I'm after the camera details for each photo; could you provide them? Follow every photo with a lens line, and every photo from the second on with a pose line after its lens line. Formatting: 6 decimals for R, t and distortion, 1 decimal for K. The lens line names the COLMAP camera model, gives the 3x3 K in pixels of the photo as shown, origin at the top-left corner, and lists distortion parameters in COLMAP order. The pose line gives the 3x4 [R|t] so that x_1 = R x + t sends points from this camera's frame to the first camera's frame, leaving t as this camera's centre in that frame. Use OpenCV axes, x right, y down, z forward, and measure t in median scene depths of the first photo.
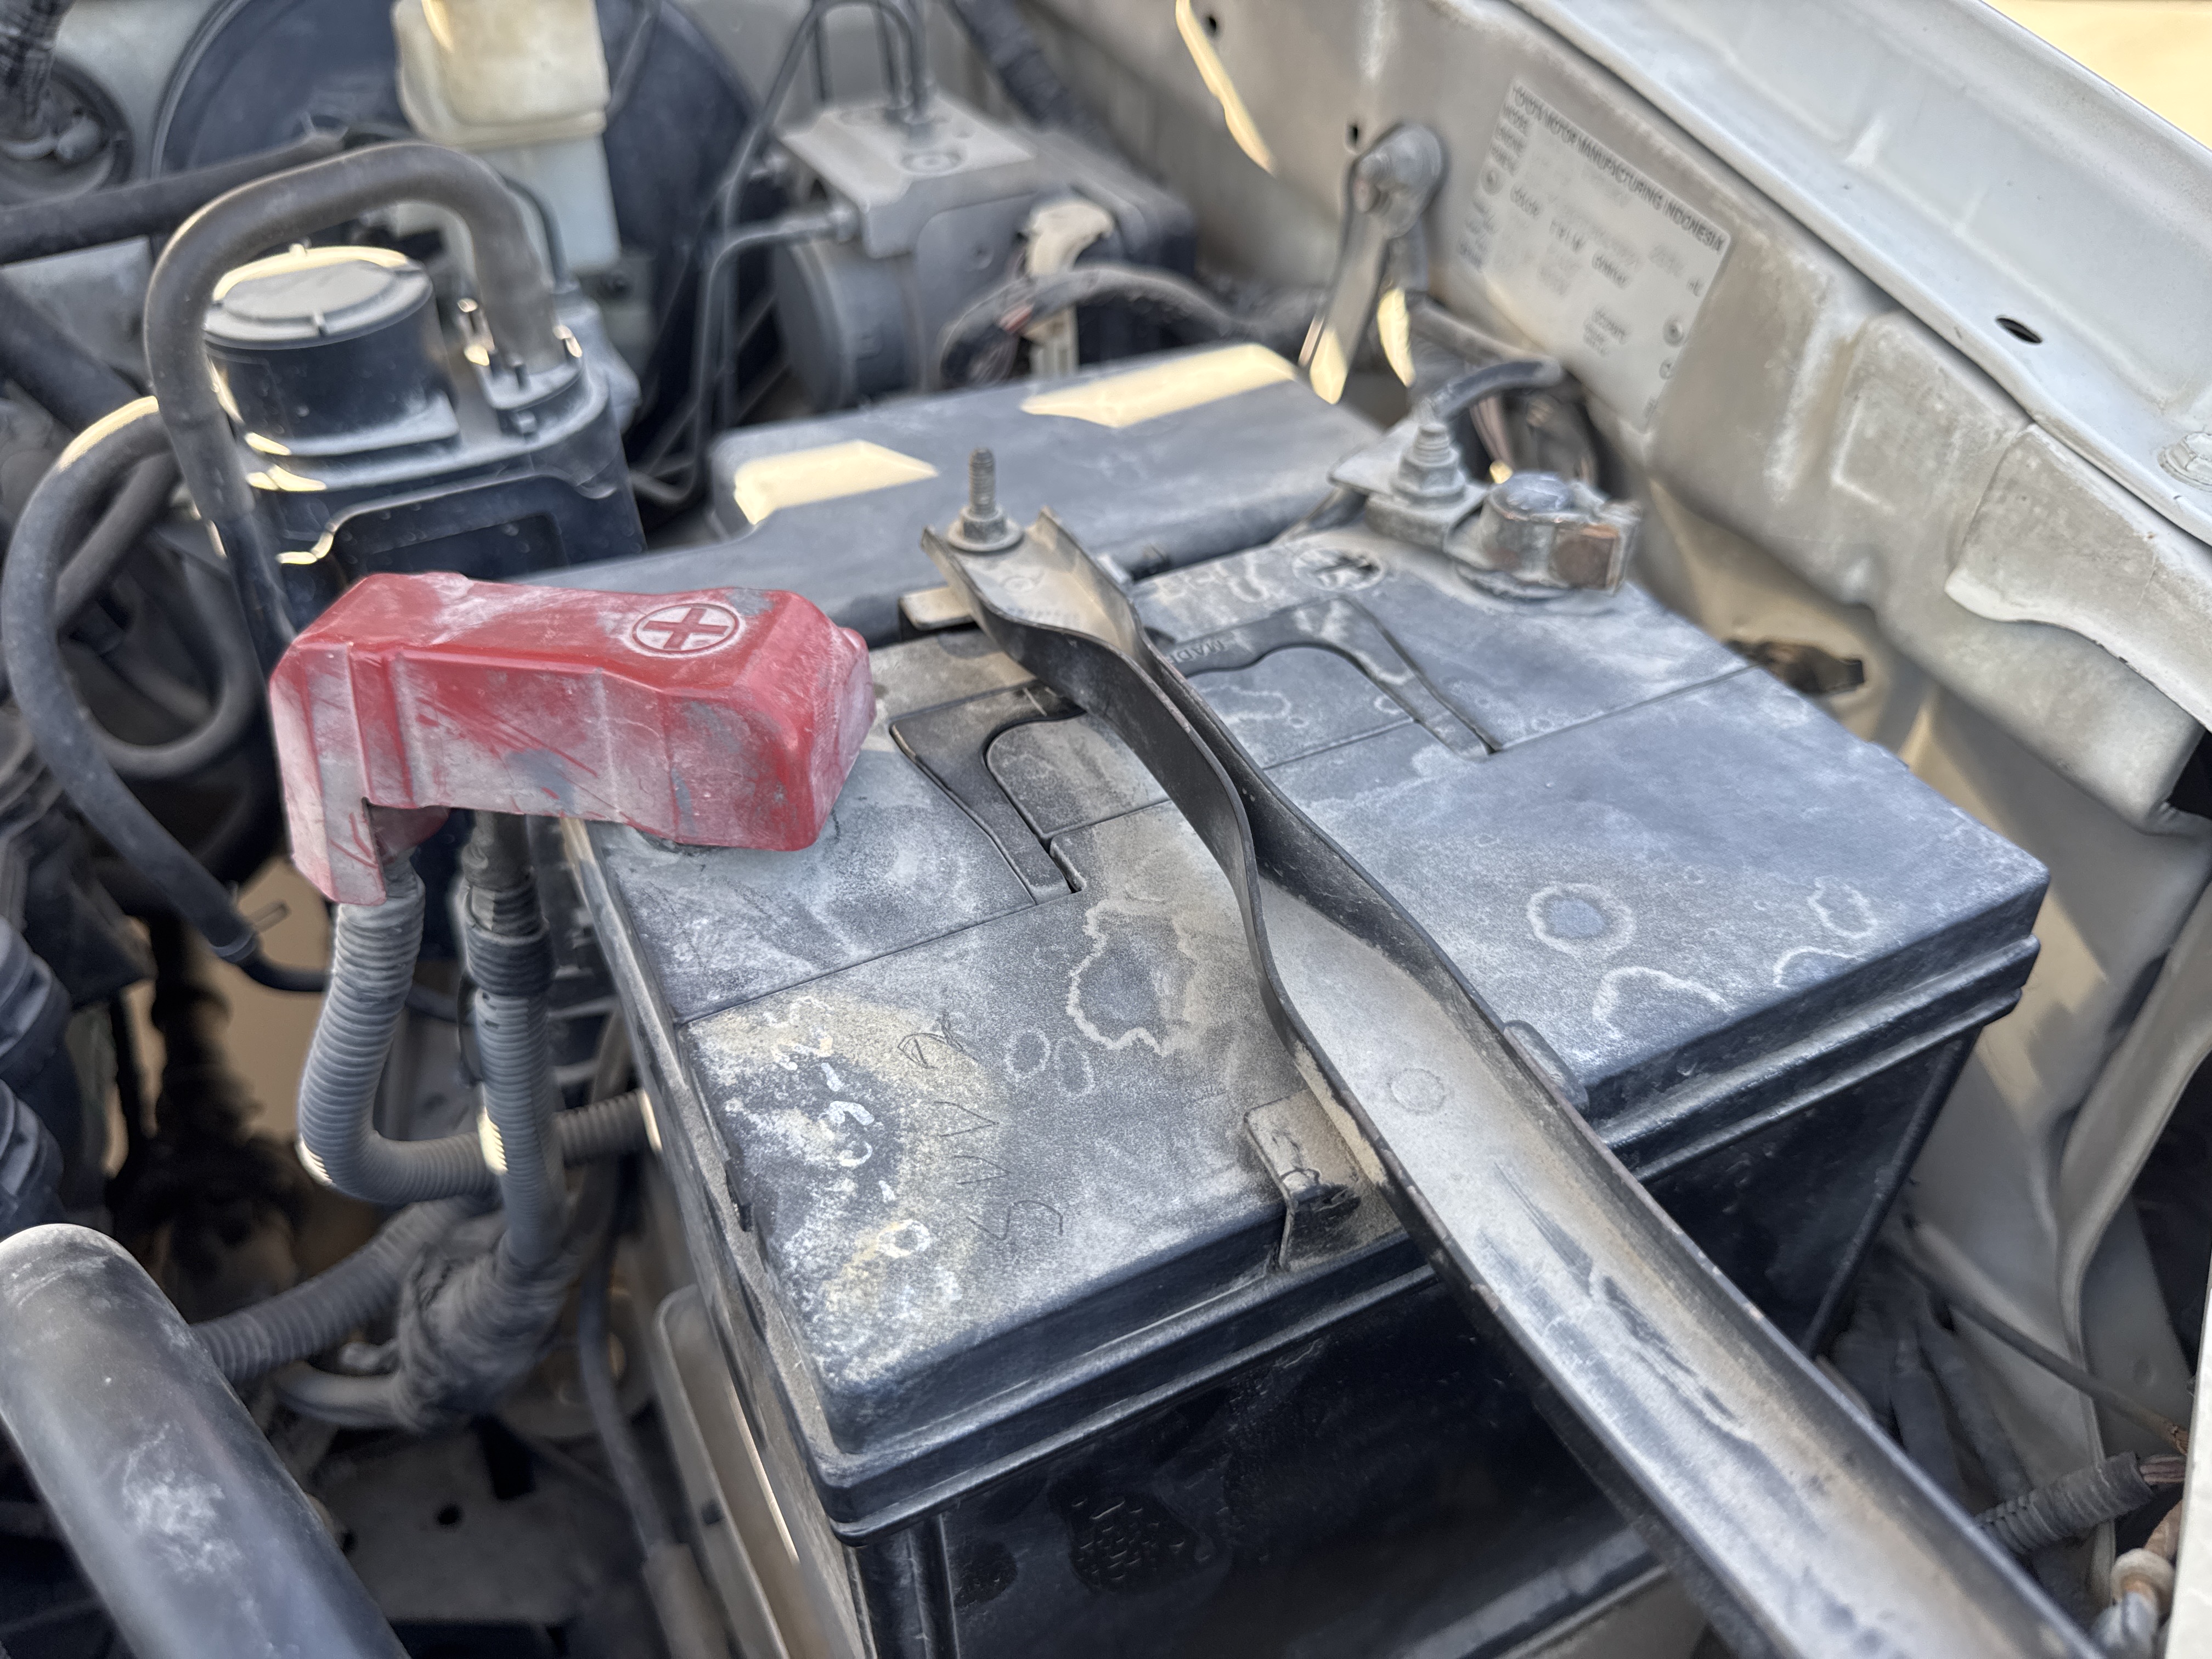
lens RADIAL K [[1567.8, 0, 1112.7], [0, 1567.8, 835.4], [0, 0, 1]] dist [-0.005982, -0.011921]
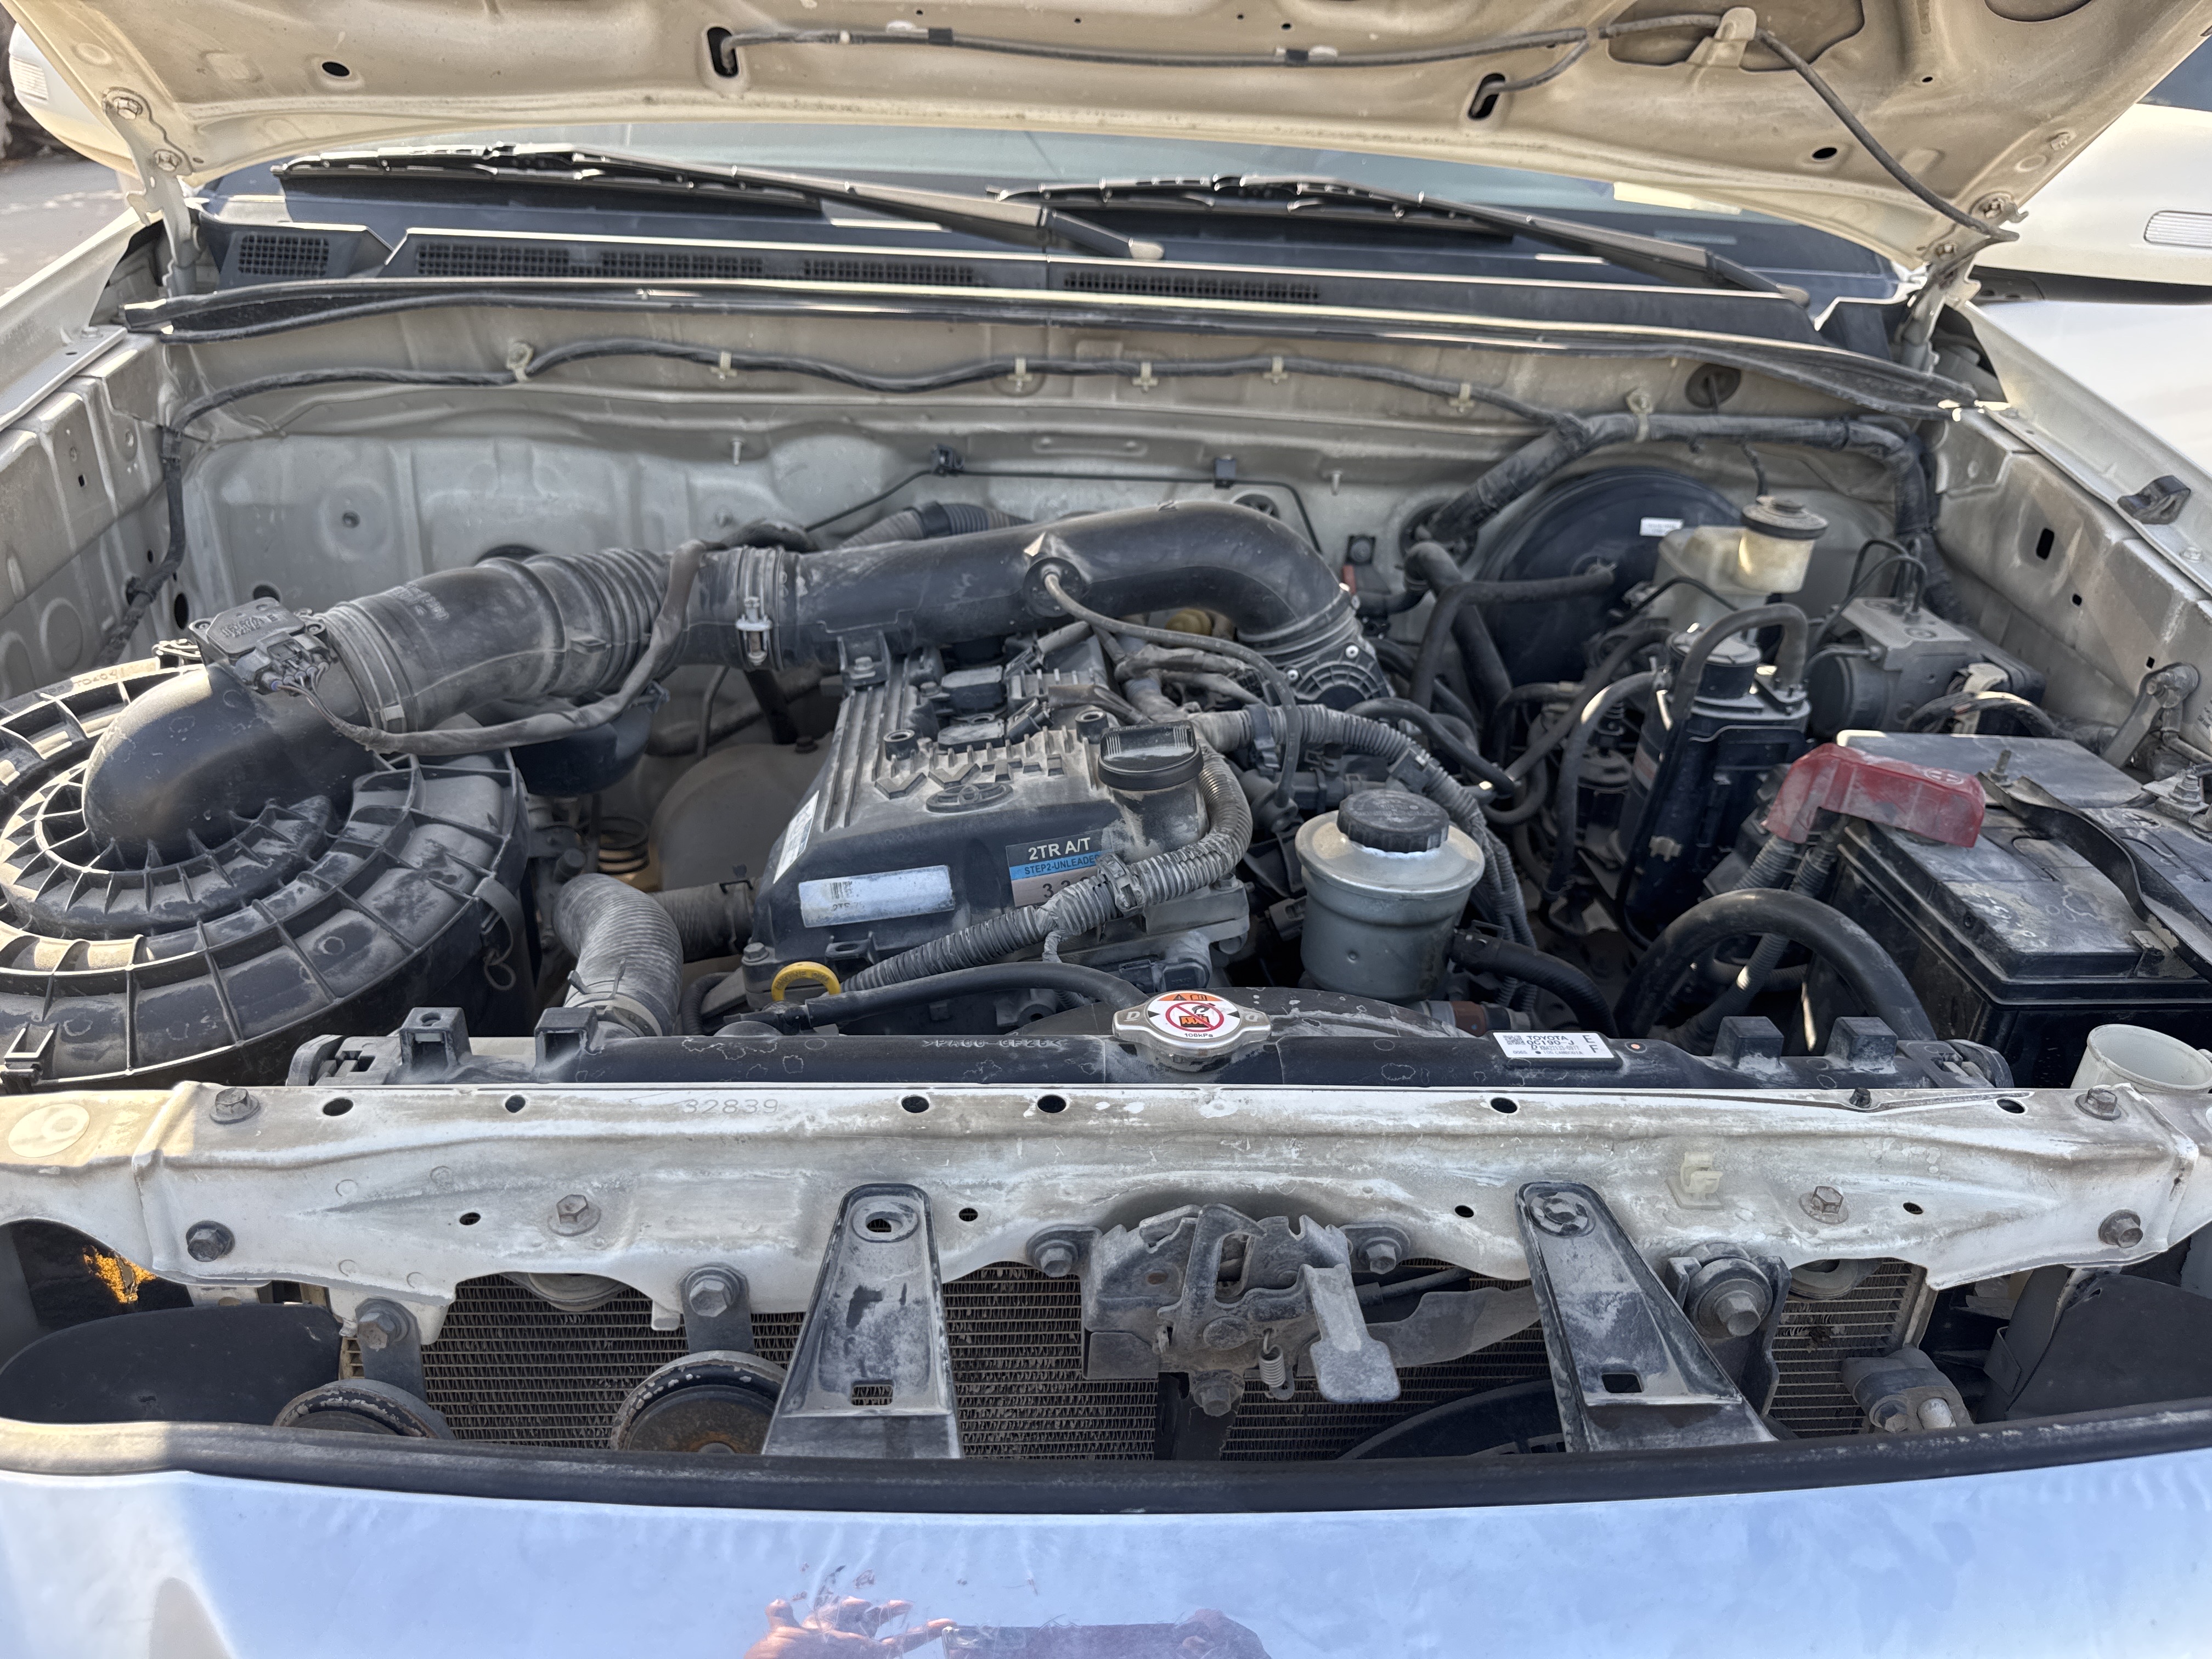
lens RADIAL K [[1567.8, 0, 1105.9], [0, 1567.8, 828.5], [0, 0, 1]] dist [-0.005982, -0.011921]
pose [[0.926101, 0.218077, -0.307862, -0.675235], [-0.280352, 0.943855, -0.174757, 0.809090], [0.252466, 0.248153, 0.935244, -1.942629]]
